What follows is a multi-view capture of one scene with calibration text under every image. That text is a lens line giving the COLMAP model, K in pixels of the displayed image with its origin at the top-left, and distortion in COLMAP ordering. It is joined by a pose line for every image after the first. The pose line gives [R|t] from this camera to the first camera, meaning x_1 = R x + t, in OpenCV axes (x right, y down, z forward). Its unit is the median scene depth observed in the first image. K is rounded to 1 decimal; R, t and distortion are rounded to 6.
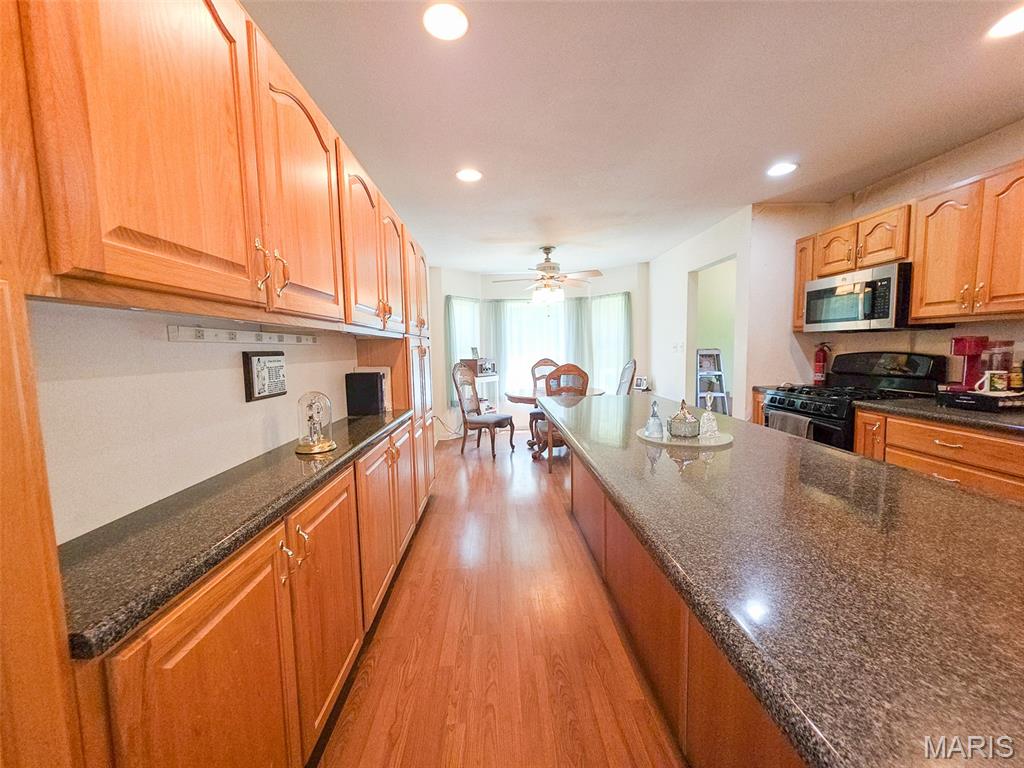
lens RADIAL K [[410.0, 0, 510.4], [0, 410.0, 385.1], [0, 0, 1]] dist [0.002992, -0.000772]
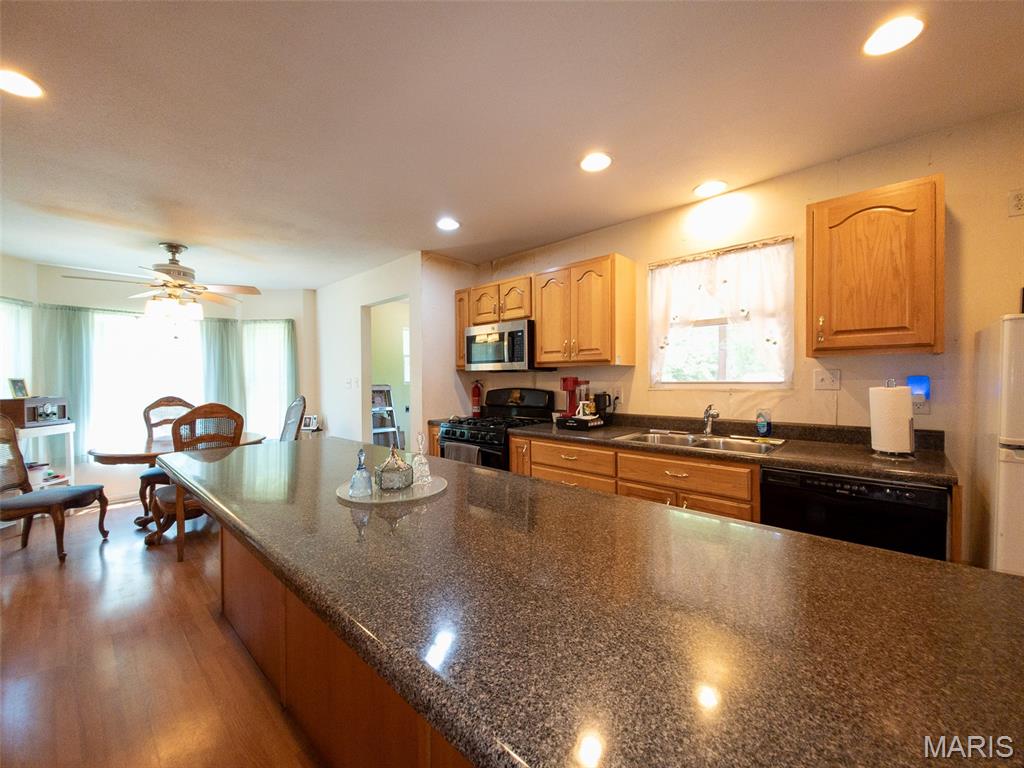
lens RADIAL K [[410.0, 0, 512.0], [0, 410.0, 384.0], [0, 0, 1]] dist [0.011468, -0.008569]
pose [[0.706124, 0.009084, 0.708030, -0.001997], [0.054255, 0.996284, -0.066891, -0.007869], [-0.706007, 0.085647, 0.703007, 0.100827]]
